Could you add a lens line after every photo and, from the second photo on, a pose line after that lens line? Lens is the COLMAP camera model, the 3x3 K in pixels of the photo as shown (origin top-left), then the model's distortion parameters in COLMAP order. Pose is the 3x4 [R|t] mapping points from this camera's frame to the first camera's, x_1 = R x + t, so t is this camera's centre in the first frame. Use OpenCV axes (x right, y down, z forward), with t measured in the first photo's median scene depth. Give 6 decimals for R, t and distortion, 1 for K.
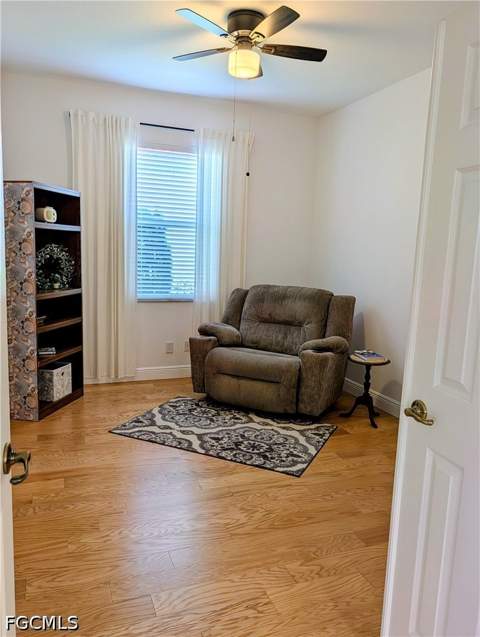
lens RADIAL K [[501.6, 0, 240.0], [0, 501.6, 318.5], [0, 0, 1]] dist [0.040253, 0.000305]
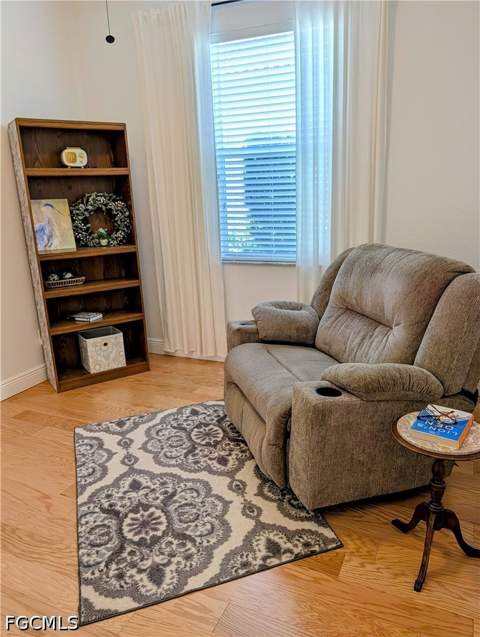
lens RADIAL K [[501.6, 0, 240.0], [0, 501.6, 318.5], [0, 0, 1]] dist [0.040253, 0.000305]
pose [[0.687478, 0.133806, -0.713772, 0.452369], [-0.045223, 0.988859, 0.141818, -0.072764], [0.724796, -0.065218, 0.685870, 0.606056]]
